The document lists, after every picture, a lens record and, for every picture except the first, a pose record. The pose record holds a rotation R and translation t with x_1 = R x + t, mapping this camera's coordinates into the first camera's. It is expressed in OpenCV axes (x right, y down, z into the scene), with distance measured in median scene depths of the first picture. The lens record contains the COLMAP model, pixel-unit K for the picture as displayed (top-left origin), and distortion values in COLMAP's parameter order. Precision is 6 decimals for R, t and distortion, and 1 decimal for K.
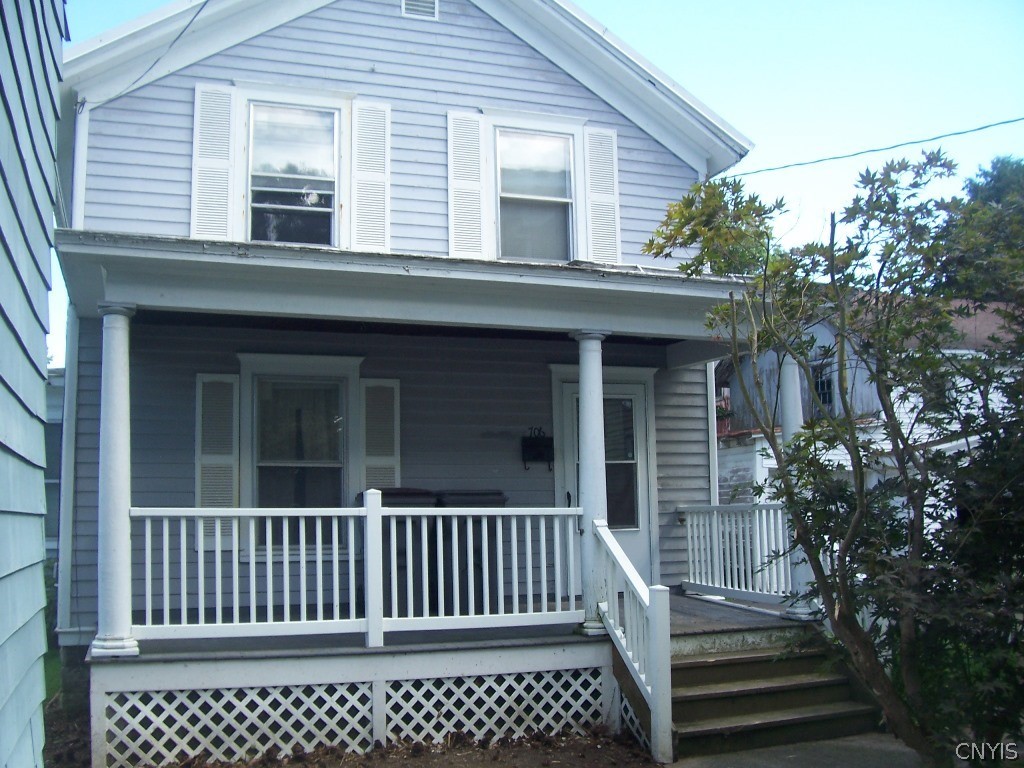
lens RADIAL K [[1057.8, 0, 512.5], [0, 1057.8, 385.3], [0, 0, 1]] dist [-0.131672, 0.000000]
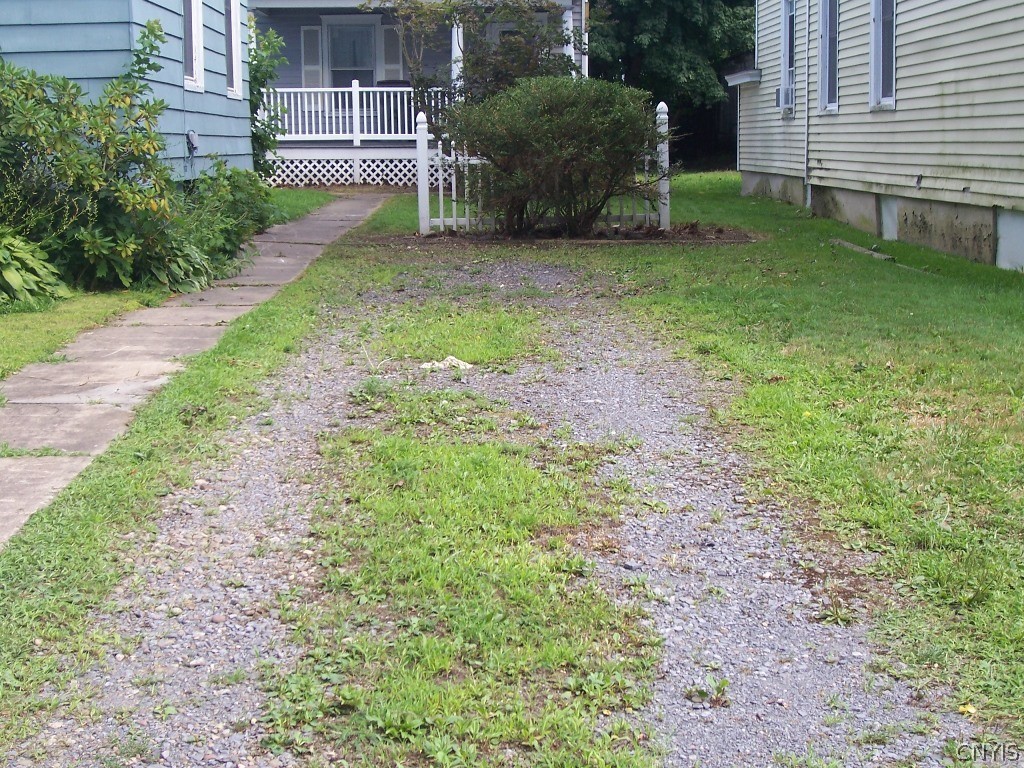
lens RADIAL K [[1585.3, 0, 511.3], [0, 1585.3, 383.2], [0, 0, 1]] dist [-0.060466, 0.000000]
pose [[0.938390, 0.054450, -0.341261, 1.476320], [0.040725, 0.963204, 0.265667, -0.177125], [0.343170, -0.263198, 0.901644, -2.309112]]
